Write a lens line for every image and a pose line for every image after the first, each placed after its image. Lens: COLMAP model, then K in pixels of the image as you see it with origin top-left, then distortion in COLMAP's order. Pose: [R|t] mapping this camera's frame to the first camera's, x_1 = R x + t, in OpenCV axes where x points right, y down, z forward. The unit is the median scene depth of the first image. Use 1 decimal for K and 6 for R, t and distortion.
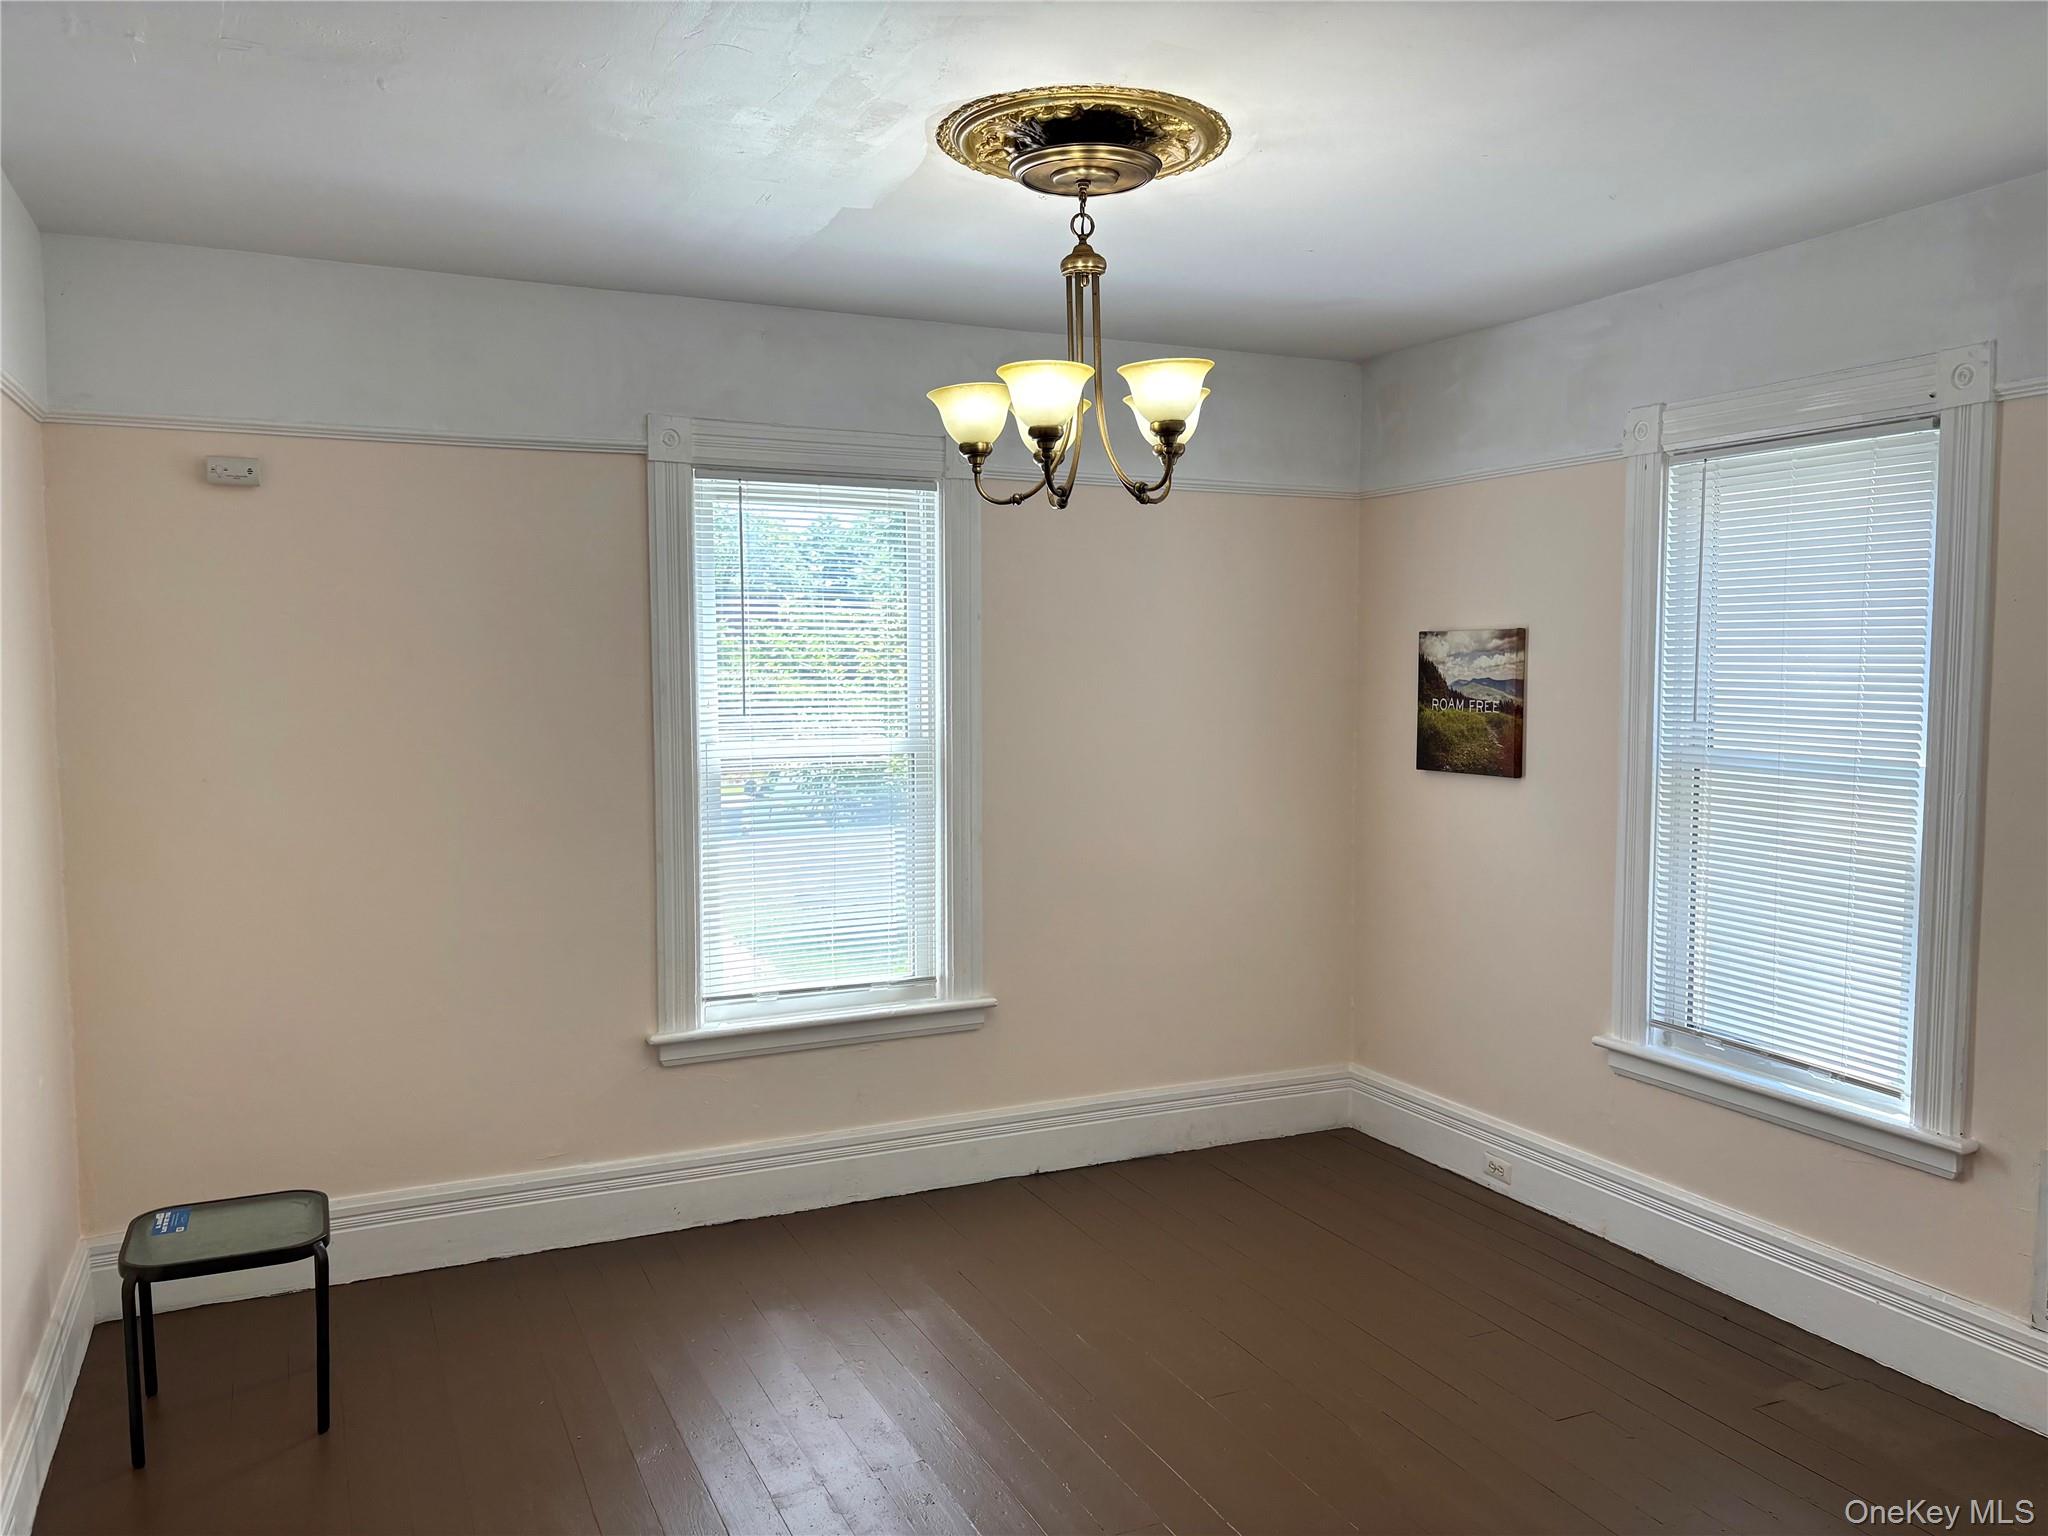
lens RADIAL K [[1583.1, 0, 1031.9], [0, 1583.1, 789.4], [0, 0, 1]] dist [0.072456, 0.007199]
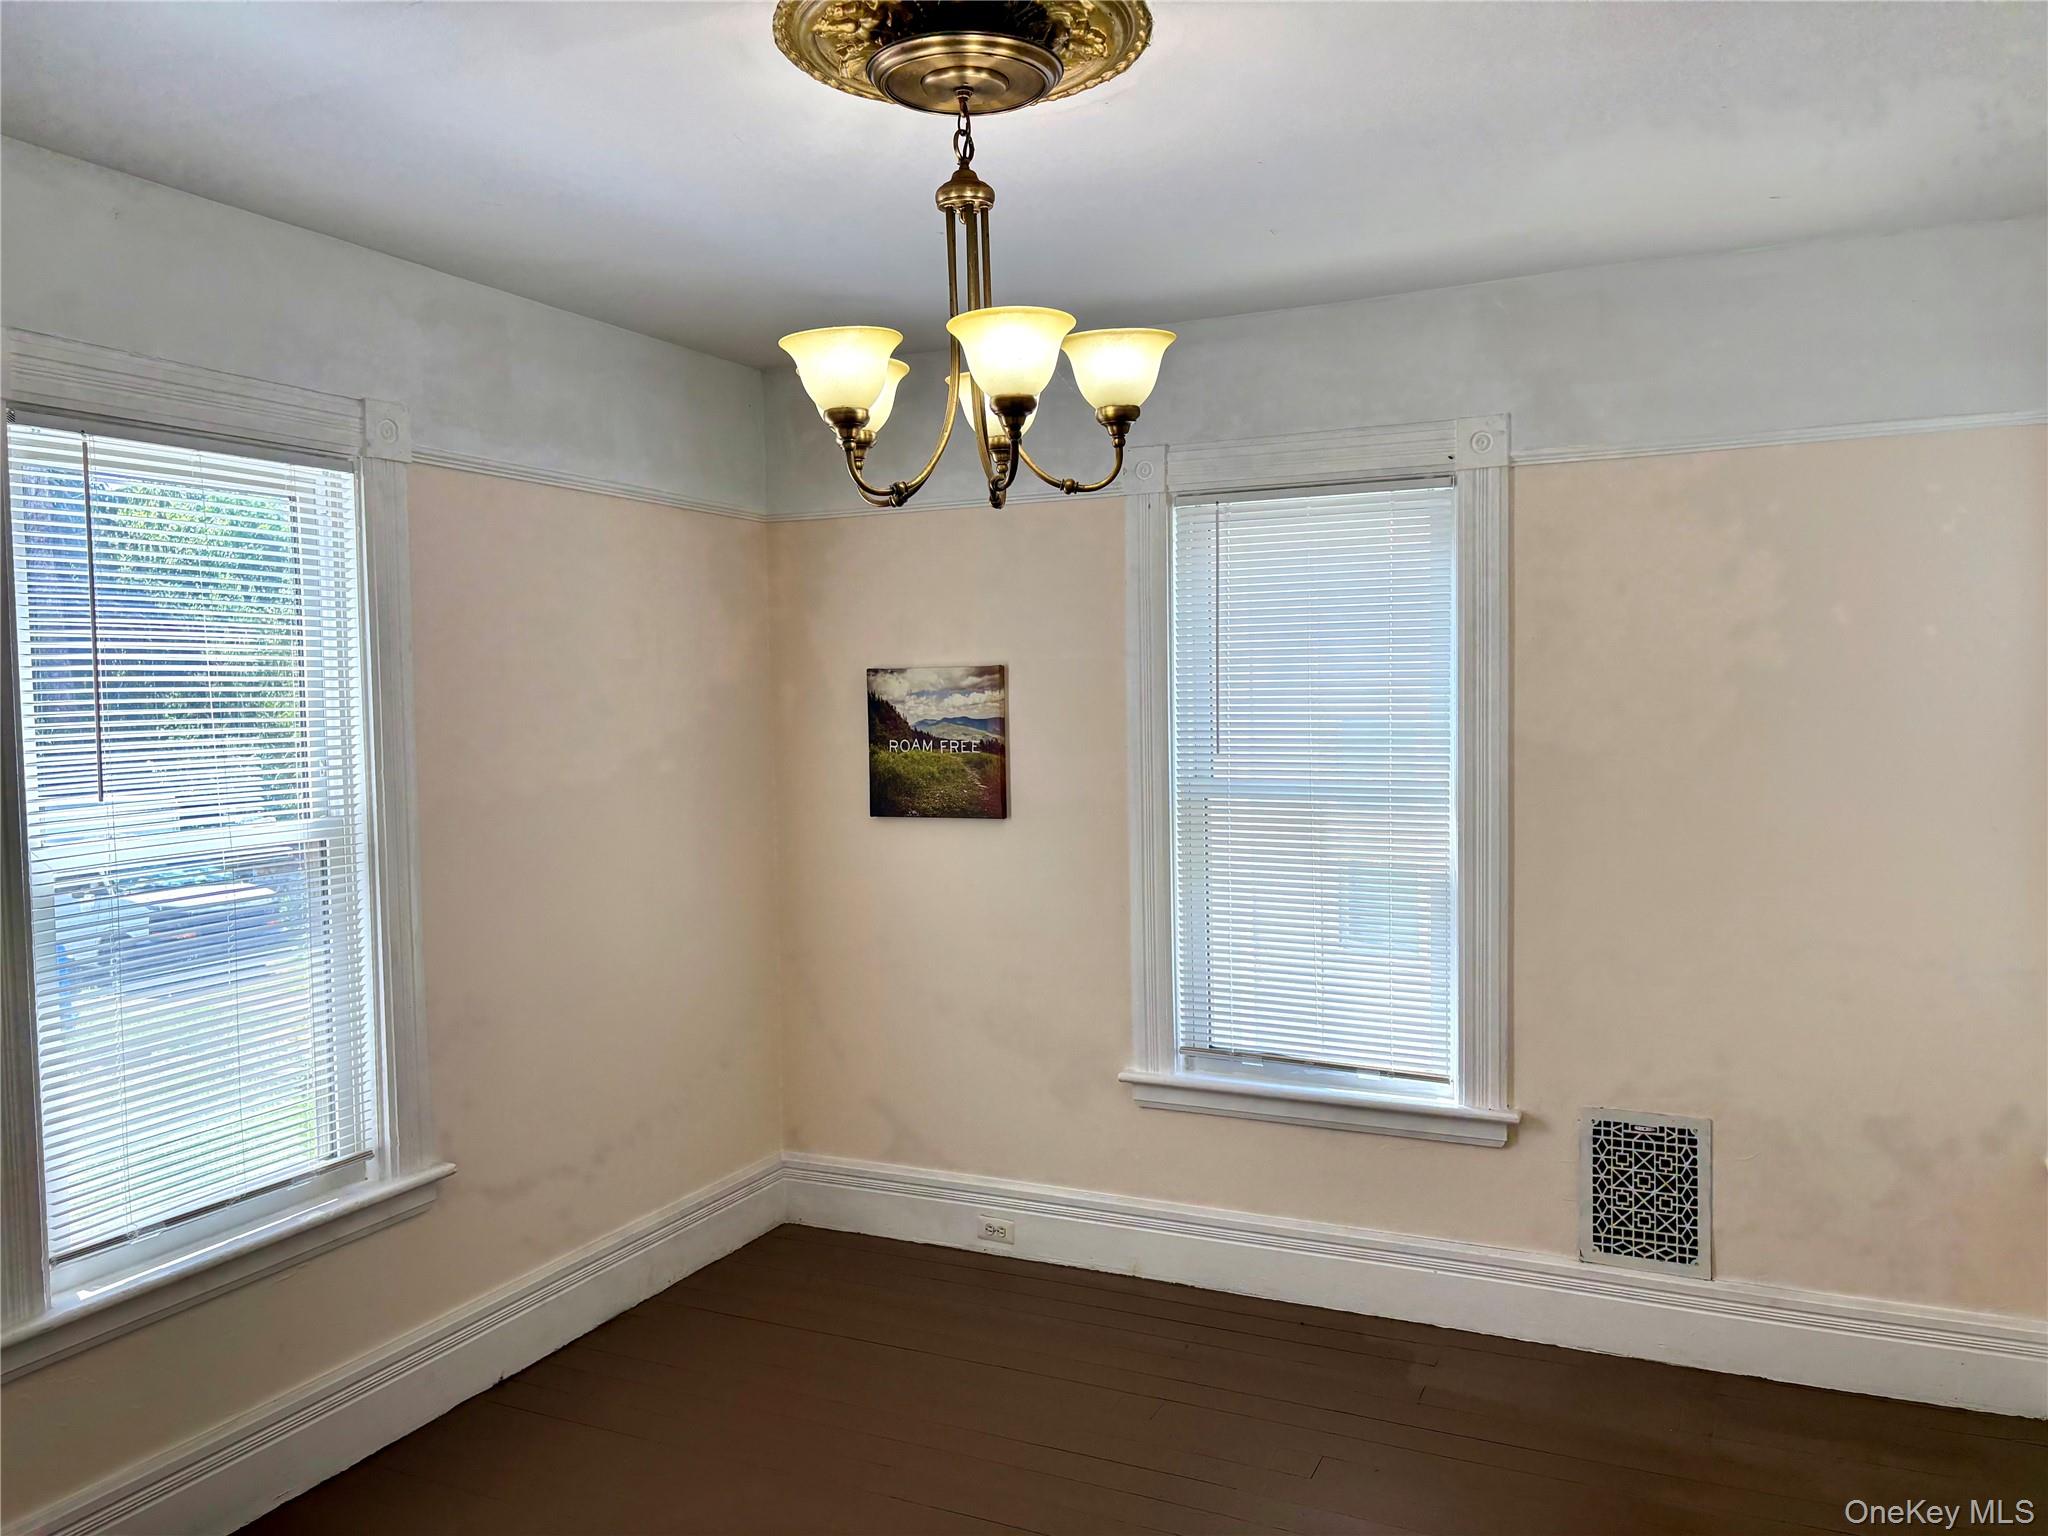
lens RADIAL K [[1558.8, 0, 1012.1], [0, 1558.8, 779.7], [0, 0, 1]] dist [0.135024, -0.159385]
pose [[0.777560, -0.049627, 0.626847, -0.287037], [0.069759, 0.997535, -0.007557, -0.023617], [-0.624927, 0.049604, 0.779105, 0.259398]]
